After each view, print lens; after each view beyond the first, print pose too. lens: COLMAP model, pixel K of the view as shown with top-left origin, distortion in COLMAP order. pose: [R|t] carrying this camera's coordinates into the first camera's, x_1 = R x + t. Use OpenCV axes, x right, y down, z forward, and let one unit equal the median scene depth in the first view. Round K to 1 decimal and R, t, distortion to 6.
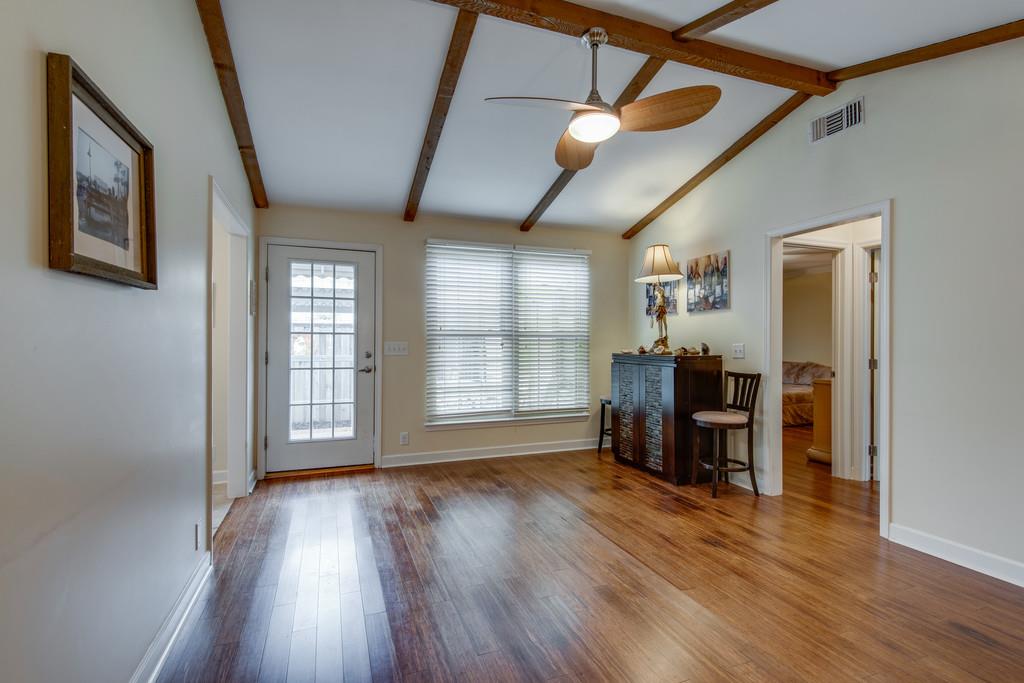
lens RADIAL K [[491.2, 0, 512.9], [0, 491.2, 339.3], [0, 0, 1]] dist [0.010497, -0.000578]
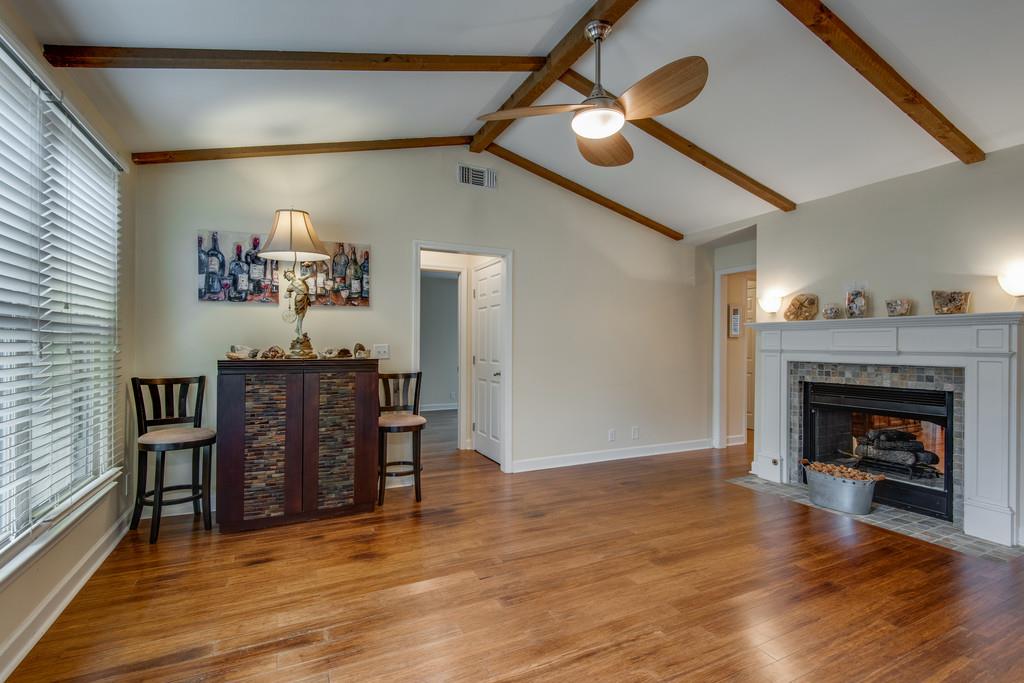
lens RADIAL K [[467.6, 0, 516.3], [0, 467.6, 340.2], [0, 0, 1]] dist [0.033573, -0.024043]
pose [[-0.095141, 0.007918, 0.995432, -0.487067], [-0.008499, 0.999925, -0.008766, 0.006922], [-0.995428, -0.009295, -0.095067, 0.809731]]
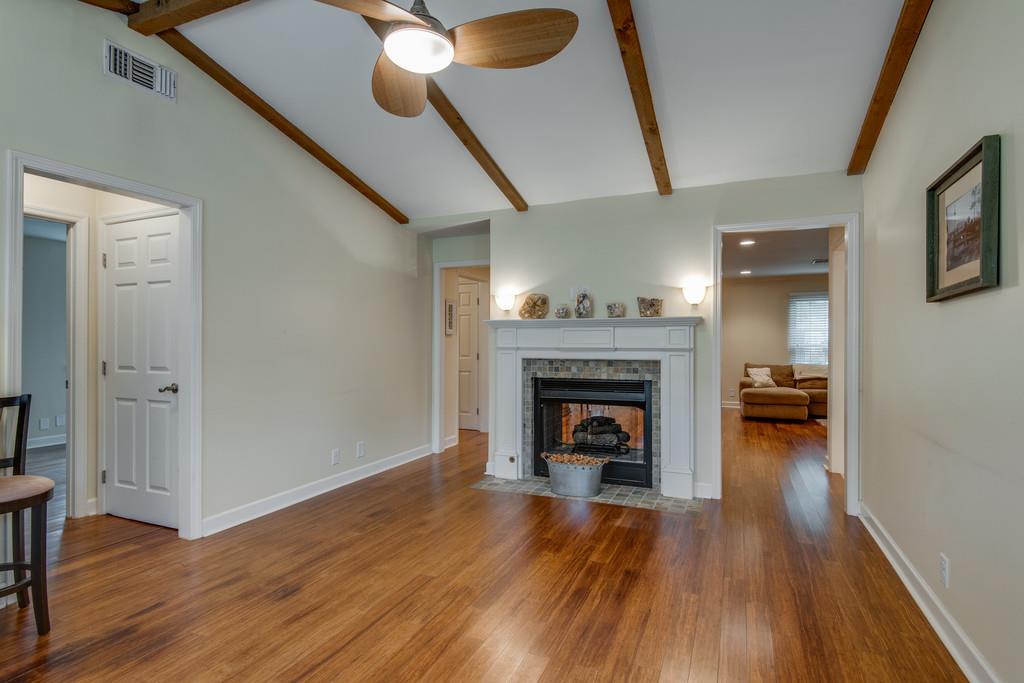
lens RADIAL K [[513.6, 0, 515.7], [0, 513.6, 338.0], [0, 0, 1]] dist [0.032061, -0.021641]
pose [[-0.715757, 0.004093, 0.698338, -0.313512], [-0.004570, 0.999934, -0.010545, 0.005433], [-0.698335, -0.010739, -0.715691, 0.943611]]
